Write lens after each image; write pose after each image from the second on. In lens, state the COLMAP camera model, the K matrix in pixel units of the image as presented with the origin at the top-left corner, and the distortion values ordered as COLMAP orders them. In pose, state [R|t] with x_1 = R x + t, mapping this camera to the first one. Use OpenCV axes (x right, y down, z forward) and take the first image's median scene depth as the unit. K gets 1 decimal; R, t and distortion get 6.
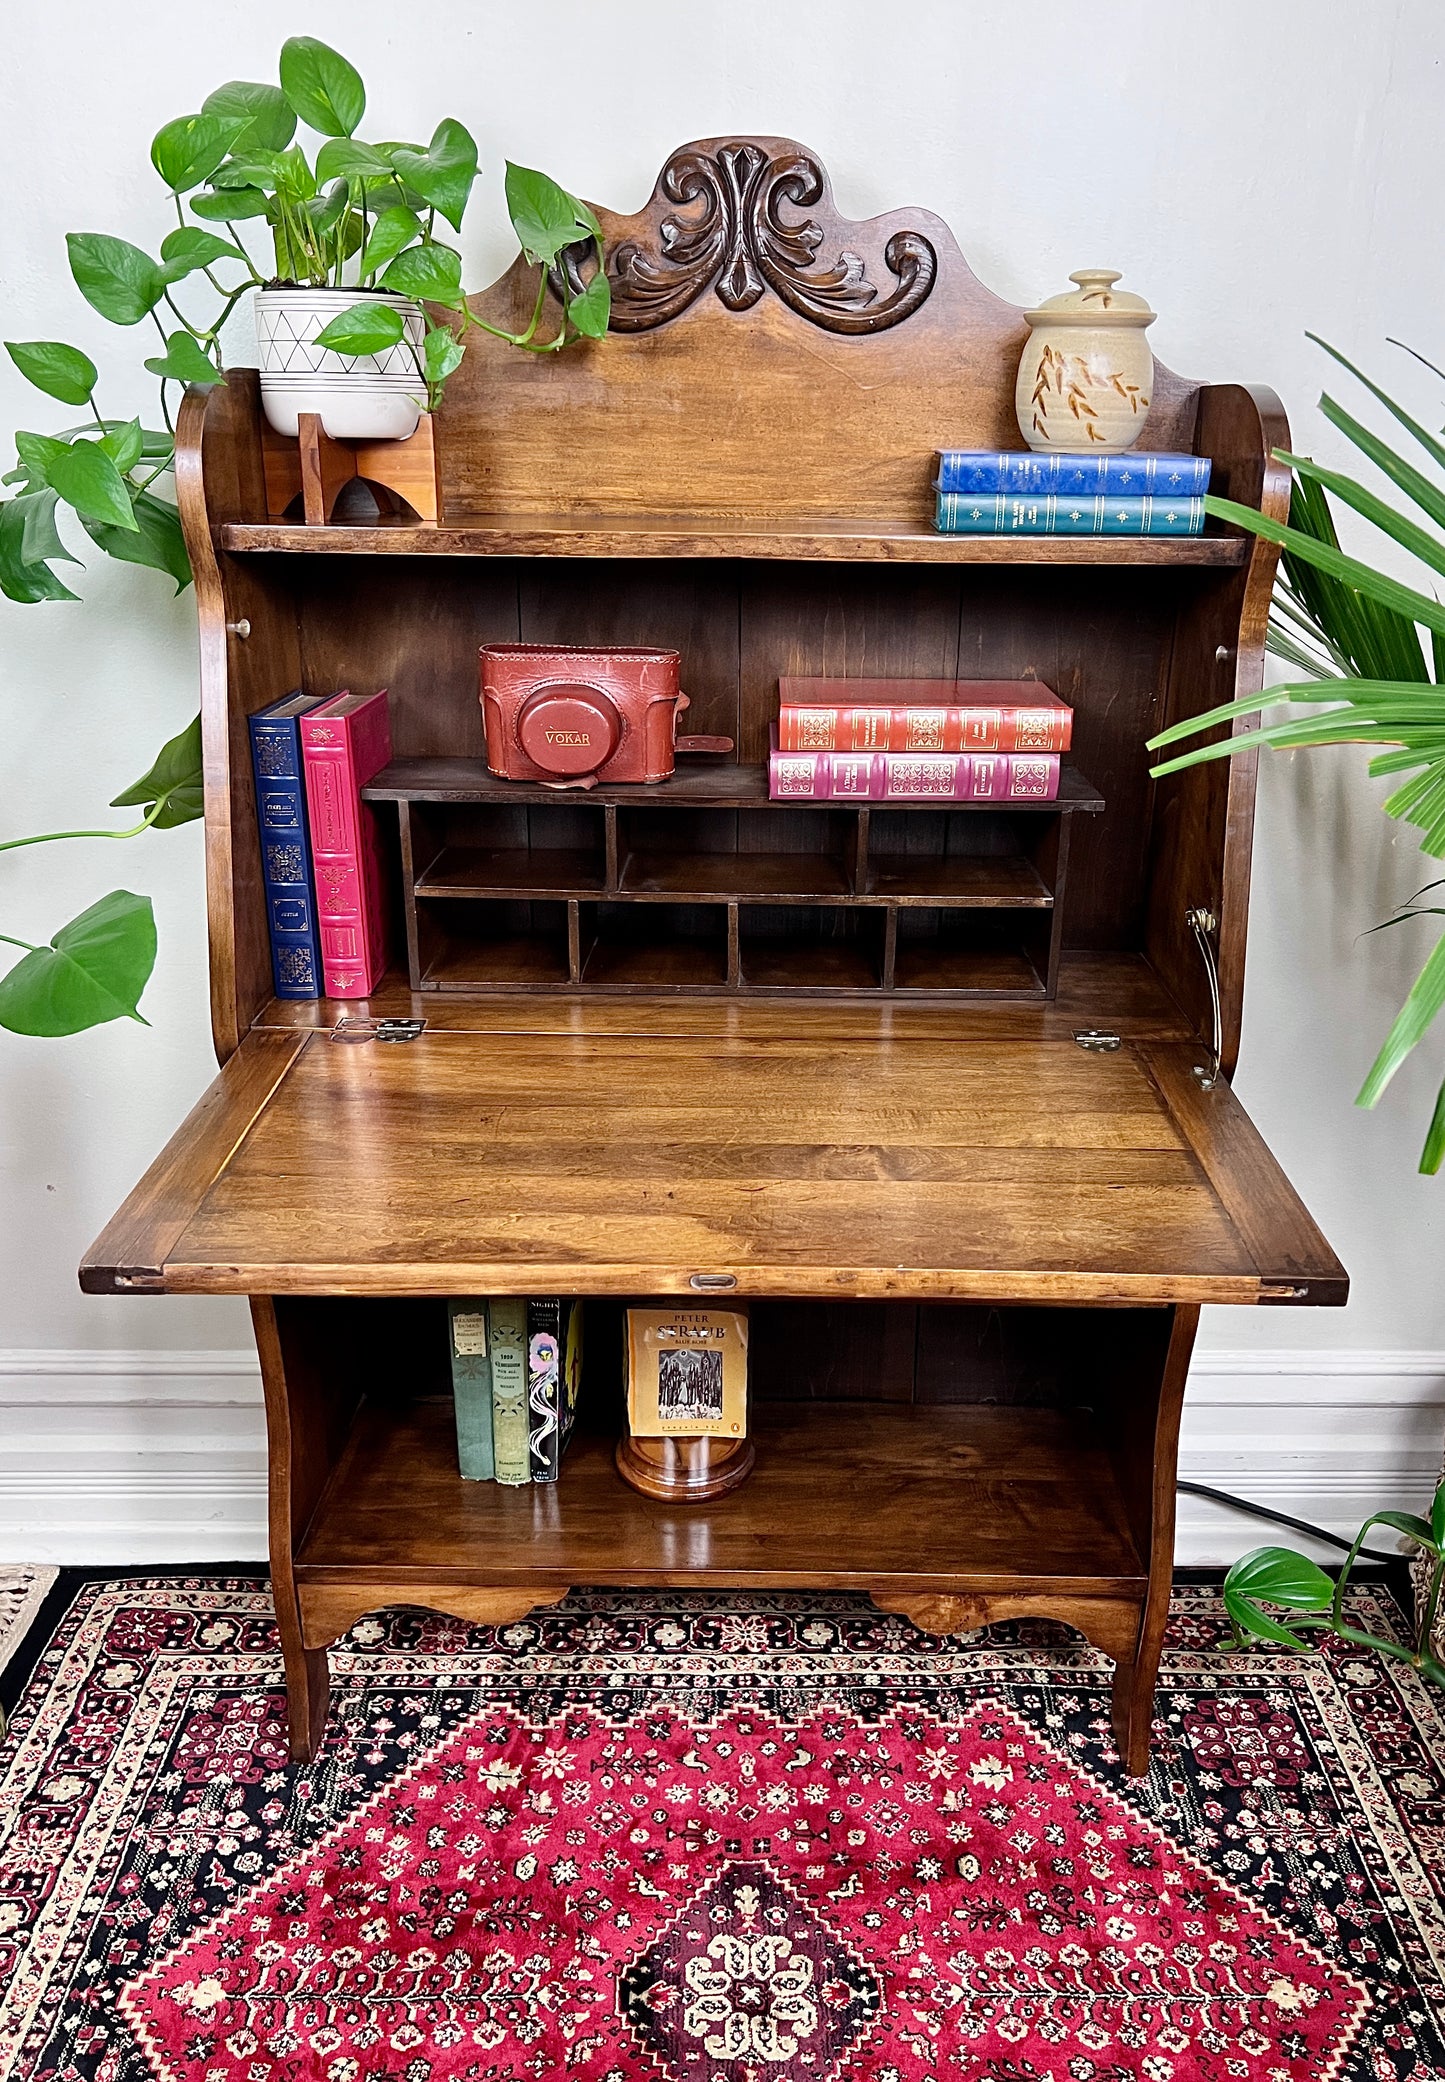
lens RADIAL K [[1601.4, 0, 764.8], [0, 1601.4, 1036.7], [0, 0, 1]] dist [0.029936, -0.024954]
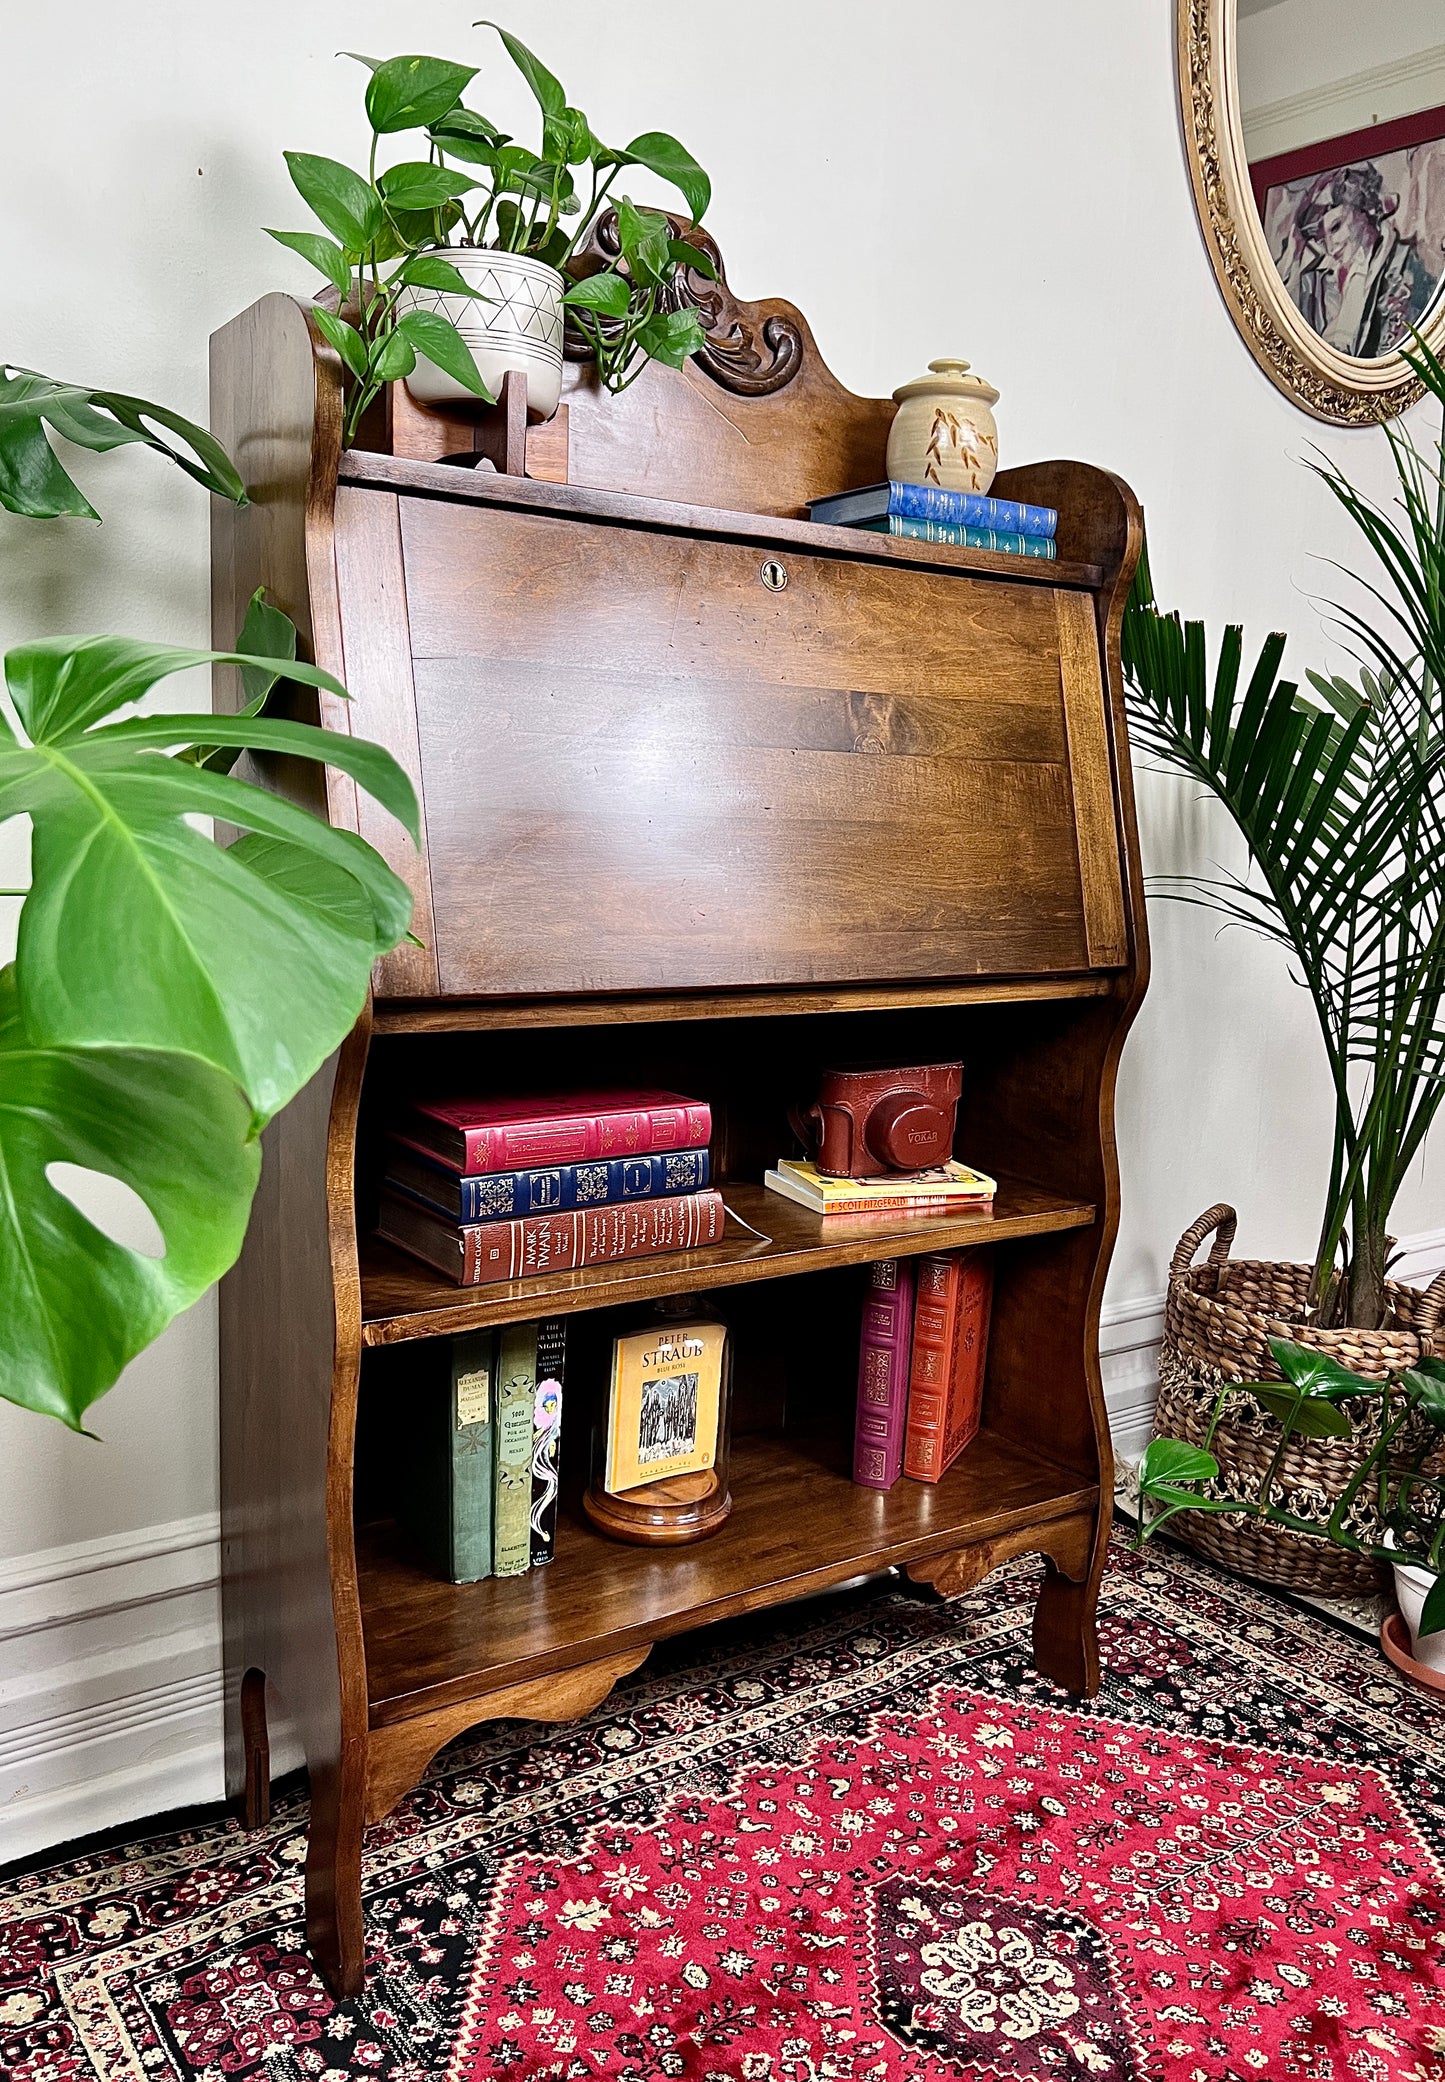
lens RADIAL K [[1553.2, 0, 669.5], [0, 1553.2, 1047.9], [0, 0, 1]] dist [0.037993, -0.035486]
pose [[0.838847, -0.072906, 0.539464, -0.555167], [0.178076, 0.973219, -0.145375, 0.145326], [-0.514417, 0.218013, 0.829364, 0.194902]]
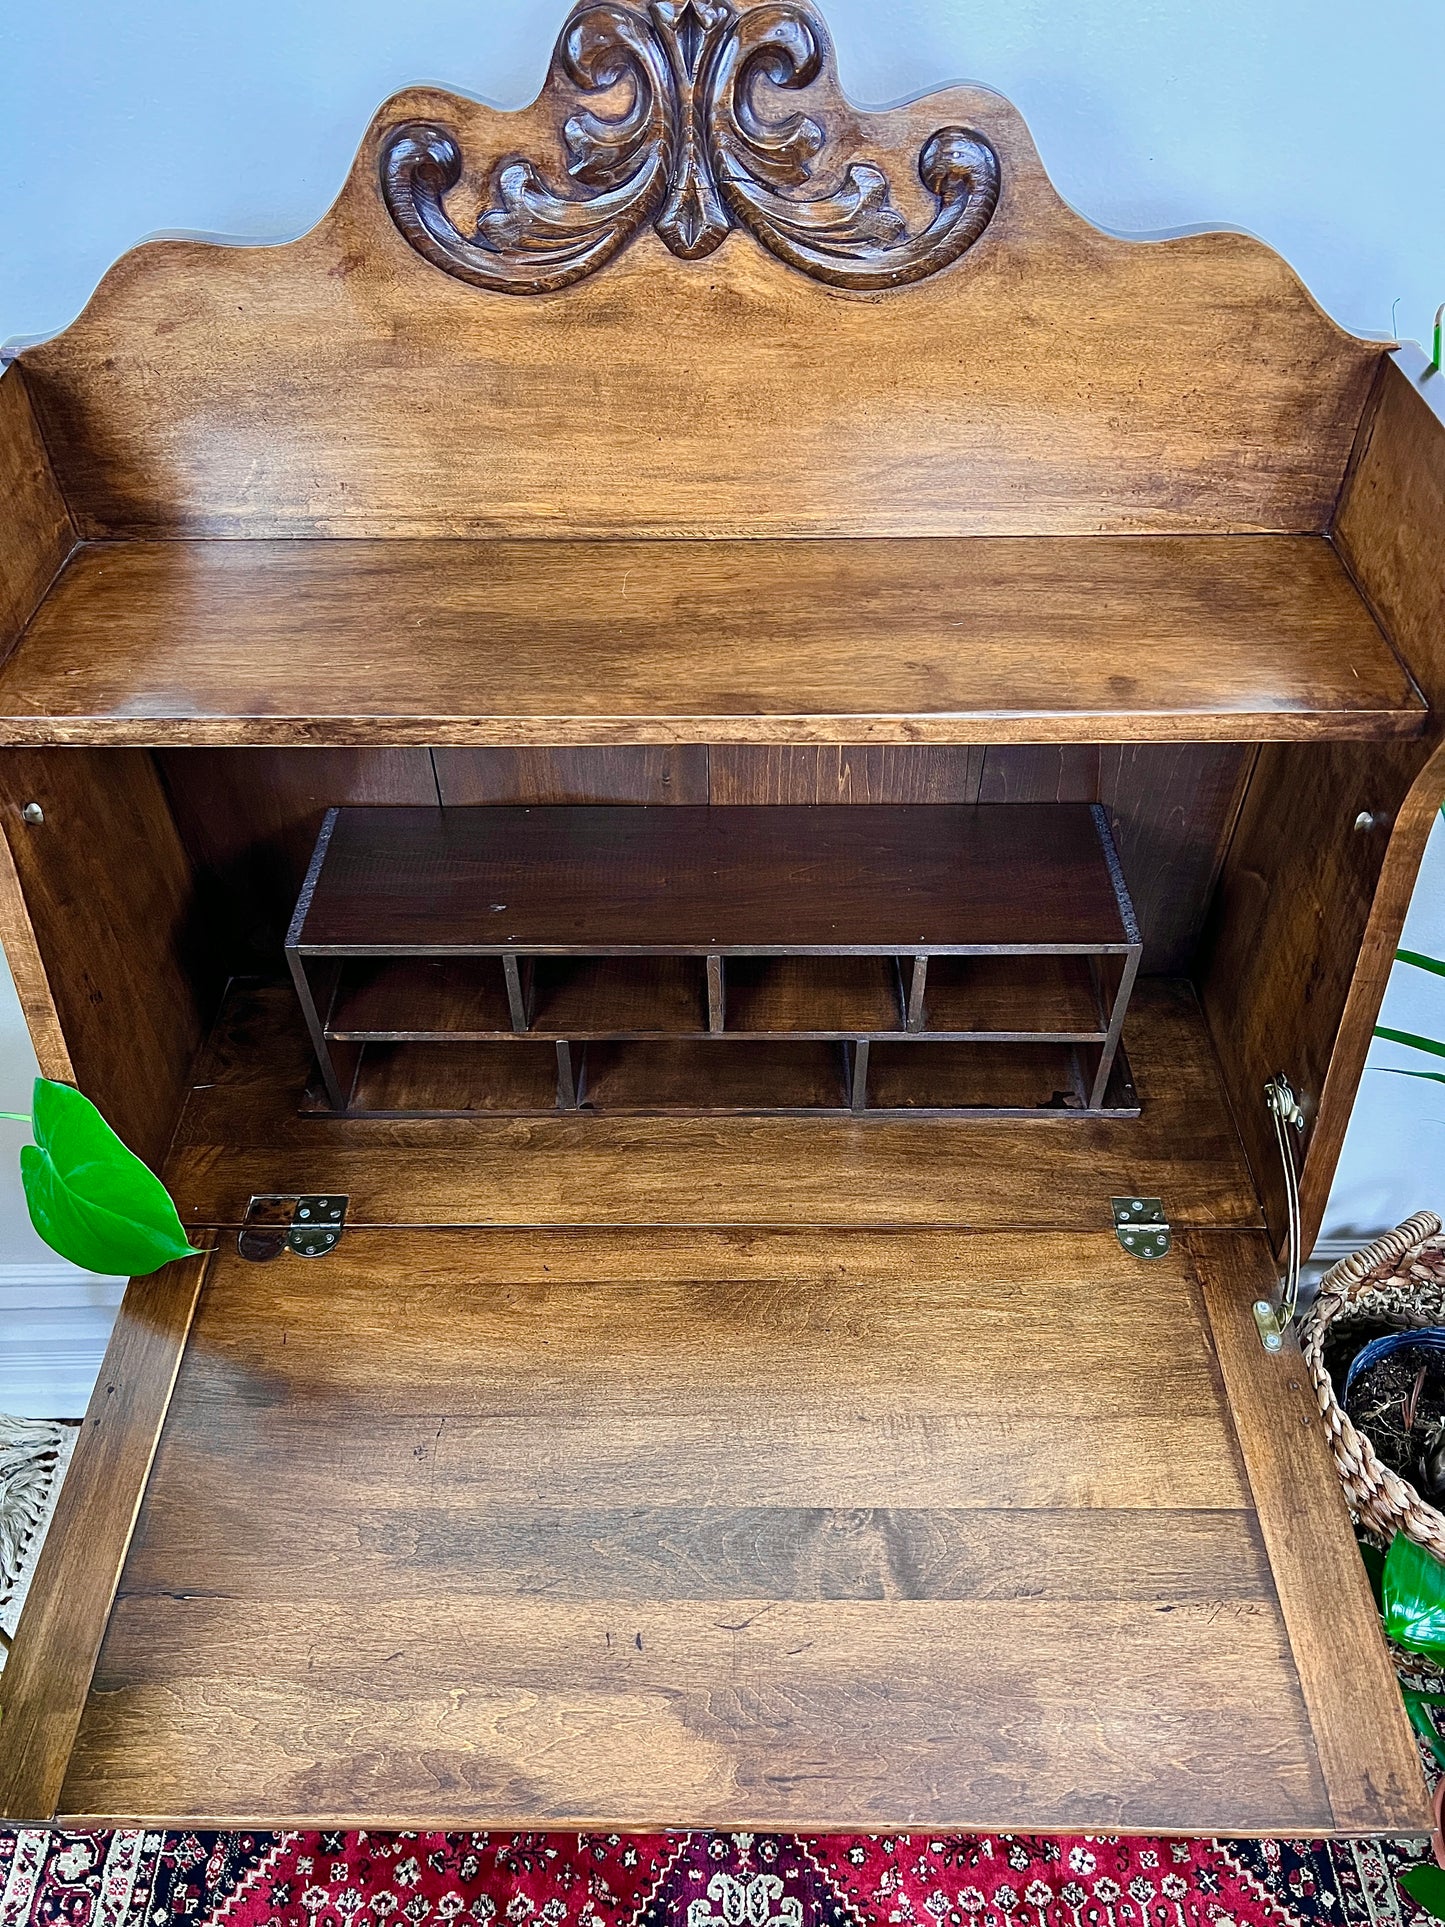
lens RADIAL K [[1441.4, 0, 727.4], [0, 1441.4, 966.4], [0, 0, 1]] dist [0.049909, -0.060097]
pose [[0.999721, -0.012857, -0.019804, 0.005643], [0.019705, 0.916393, 0.399795, -0.380347], [0.013008, -0.400074, 0.916391, 0.308355]]
